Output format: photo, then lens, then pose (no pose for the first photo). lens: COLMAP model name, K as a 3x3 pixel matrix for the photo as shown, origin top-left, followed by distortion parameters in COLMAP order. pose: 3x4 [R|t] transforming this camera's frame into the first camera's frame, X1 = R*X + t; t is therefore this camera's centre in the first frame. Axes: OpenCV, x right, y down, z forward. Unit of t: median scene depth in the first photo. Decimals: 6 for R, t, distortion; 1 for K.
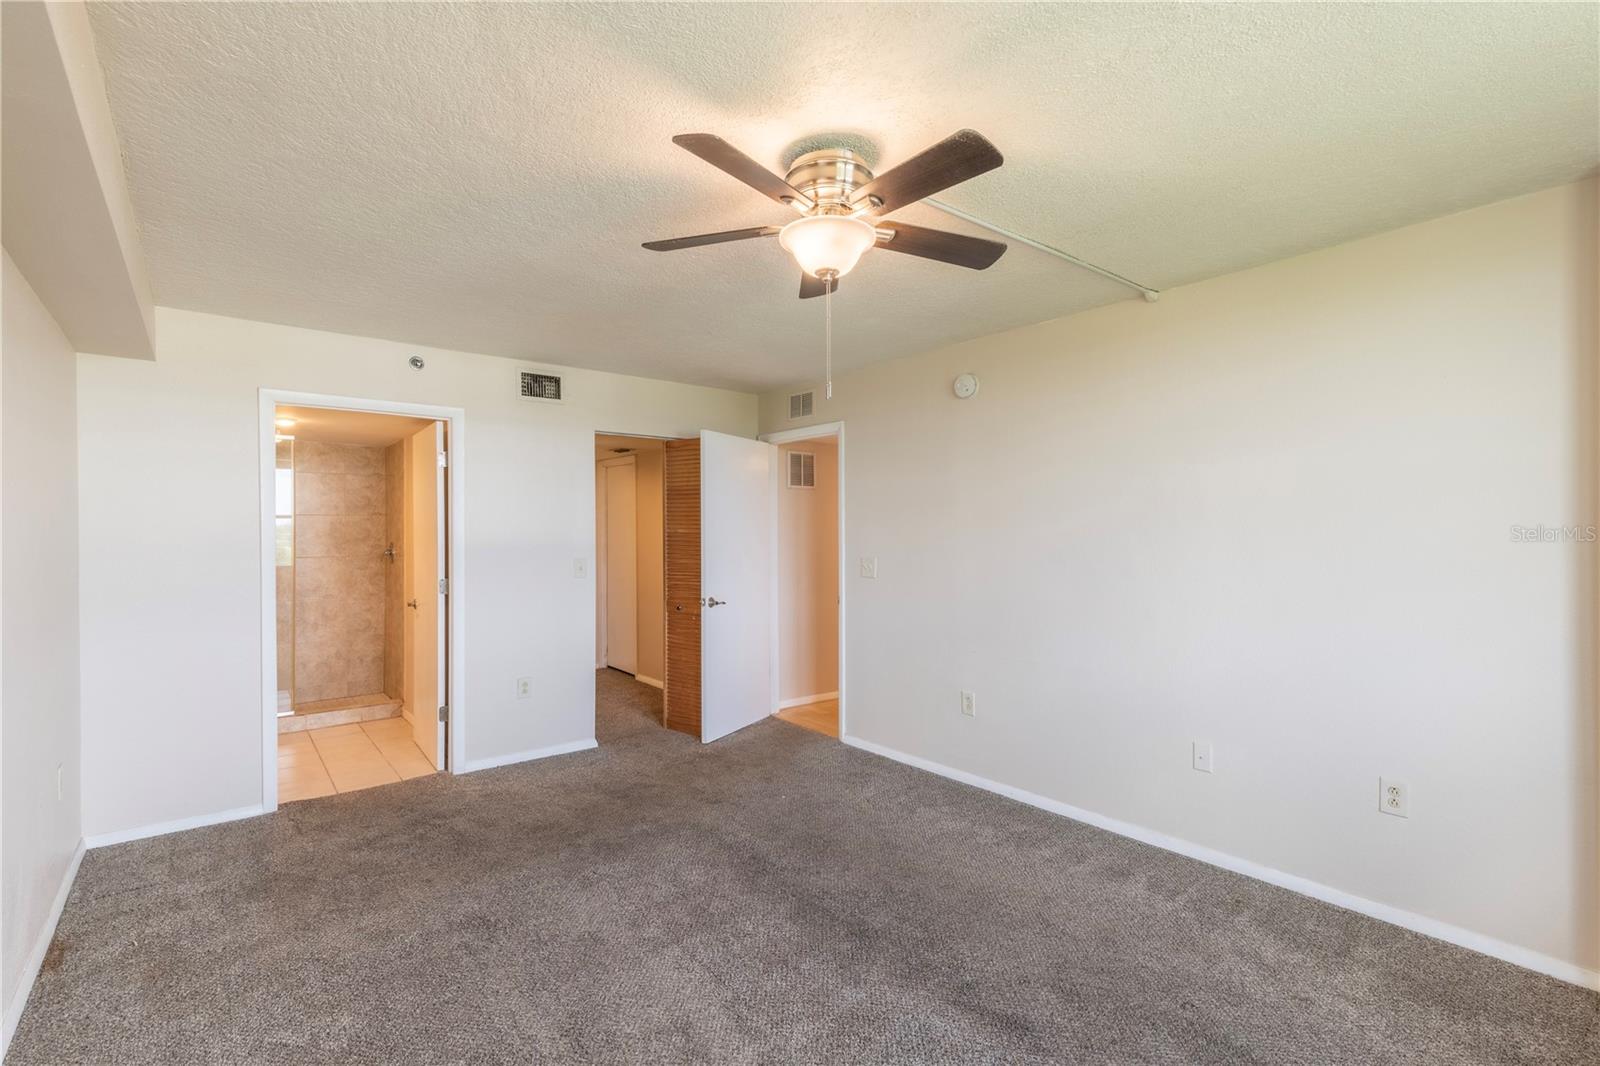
lens RADIAL K [[721.5, 0, 802.2], [0, 721.5, 535.1], [0, 0, 1]] dist [0.007881, -0.002205]
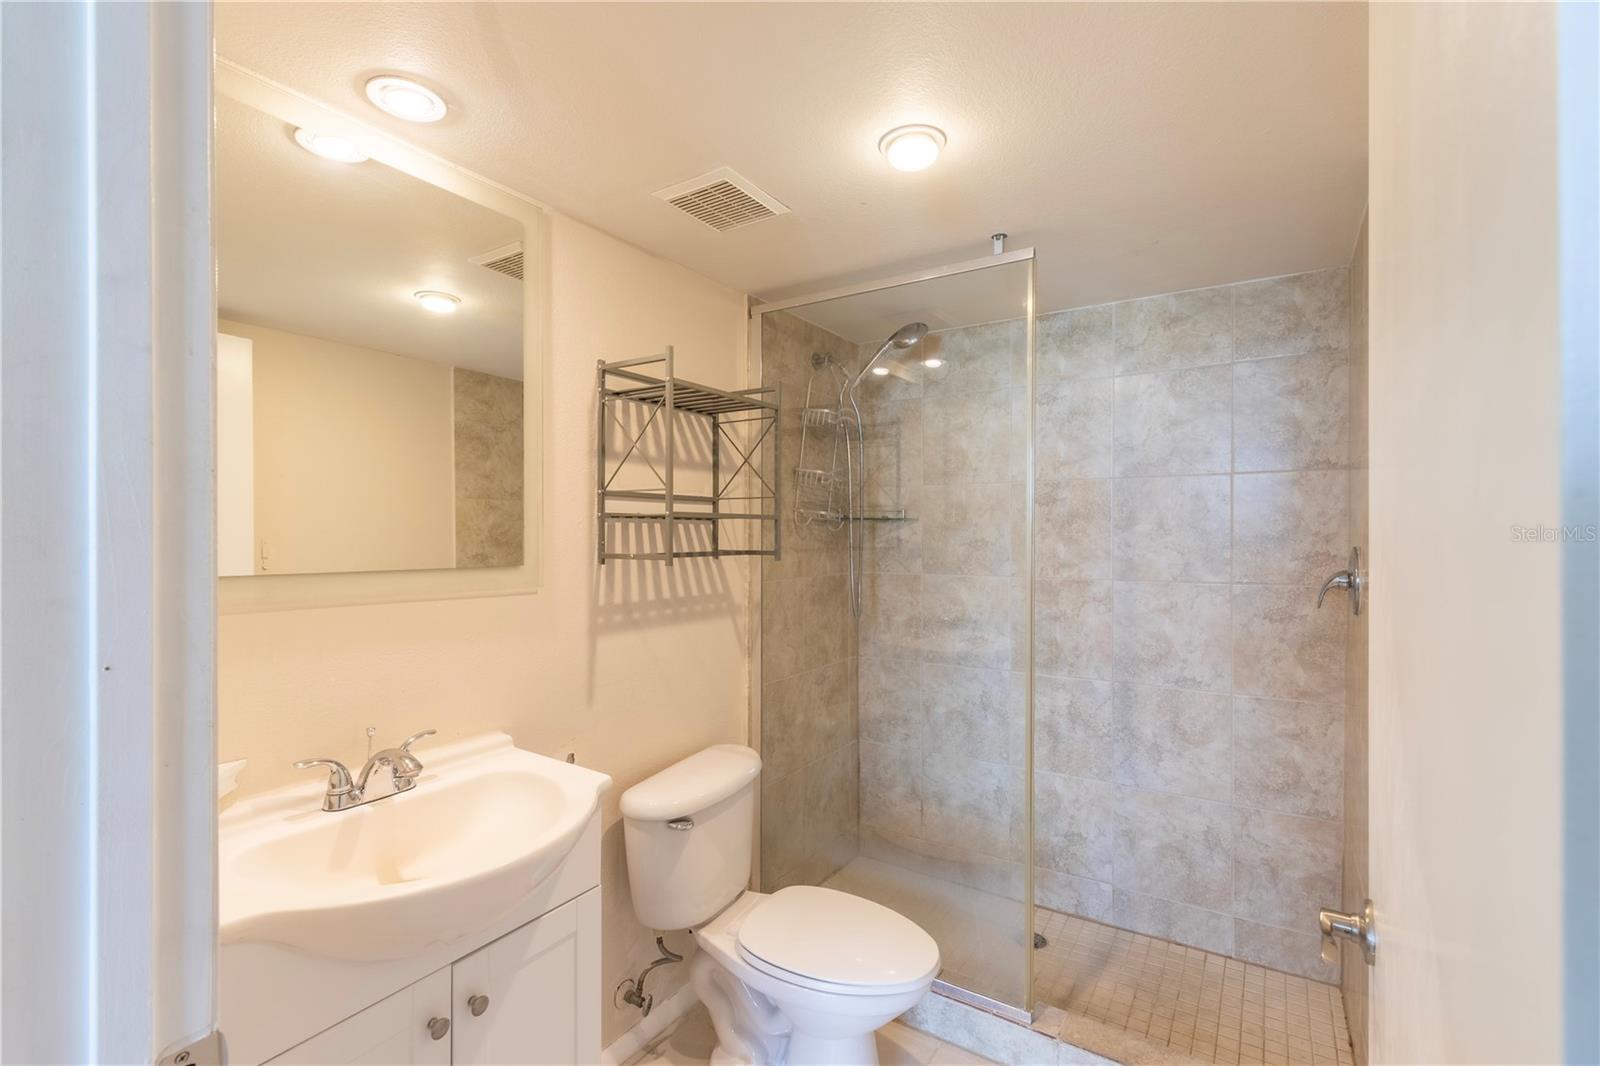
lens RADIAL K [[721.5, 0, 800.9], [0, 721.5, 541.7], [0, 0, 1]] dist [0.007881, -0.002205]
pose [[0.279850, 0.005968, -0.960025, -0.329877], [-0.001912, 0.999982, 0.005659, 0.006450], [0.960042, 0.000252, 0.279857, 0.674401]]
